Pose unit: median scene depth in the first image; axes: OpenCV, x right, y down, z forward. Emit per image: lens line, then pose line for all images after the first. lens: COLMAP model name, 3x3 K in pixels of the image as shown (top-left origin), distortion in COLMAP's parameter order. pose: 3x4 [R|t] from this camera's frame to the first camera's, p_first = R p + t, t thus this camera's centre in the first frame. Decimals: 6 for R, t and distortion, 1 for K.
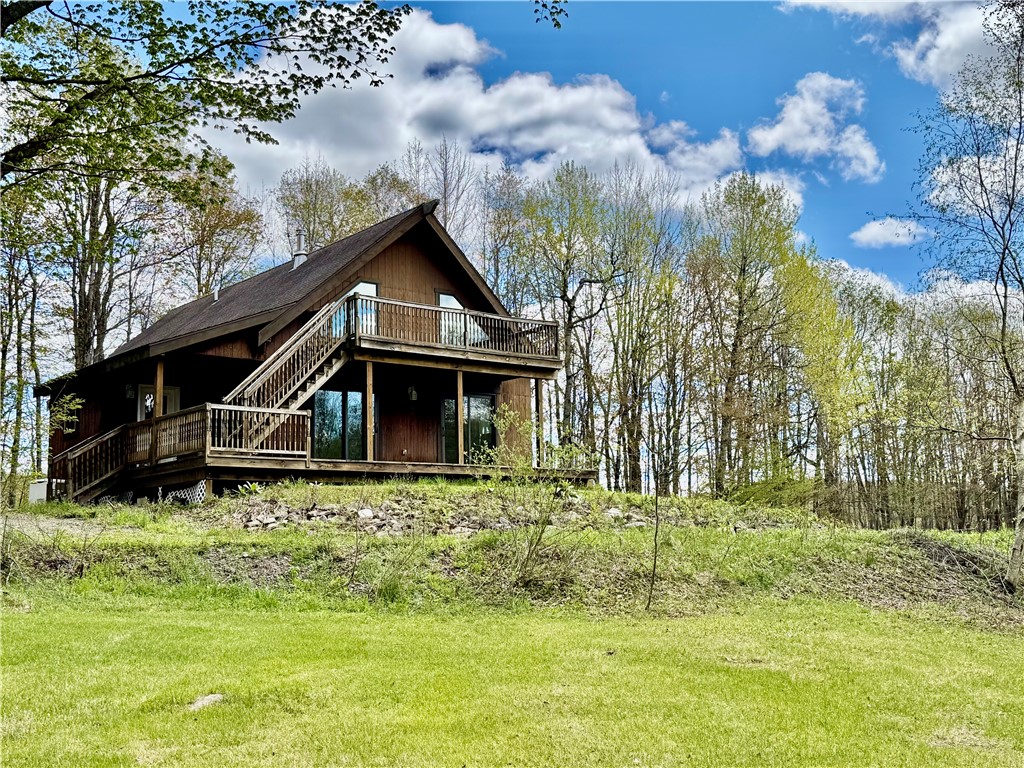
lens RADIAL K [[1177.3, 0, 512.0], [0, 1177.3, 384.0], [0, 0, 1]] dist [0.151965, 0.001113]
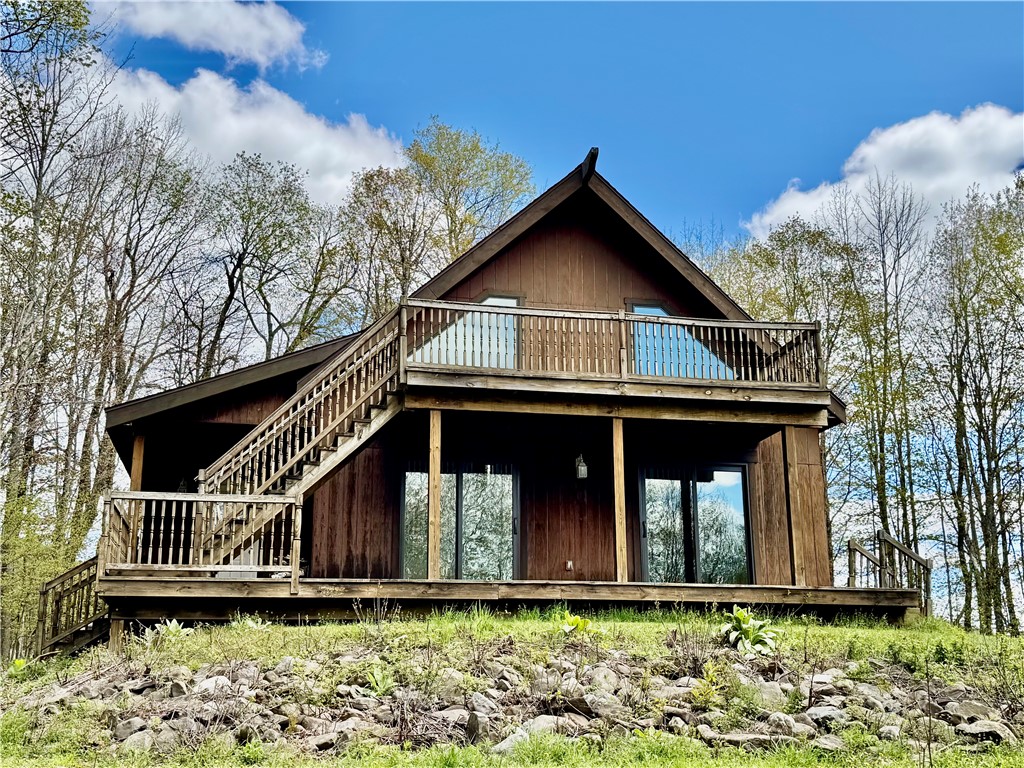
lens RADIAL K [[1177.3, 0, 512.0], [0, 1177.3, 384.0], [0, 0, 1]] dist [0.151965, 0.001113]
pose [[0.890481, -0.100536, -0.443775, 0.178134], [0.052246, 0.991426, -0.119768, 0.041240], [0.452011, 0.083466, 0.888099, 0.491700]]
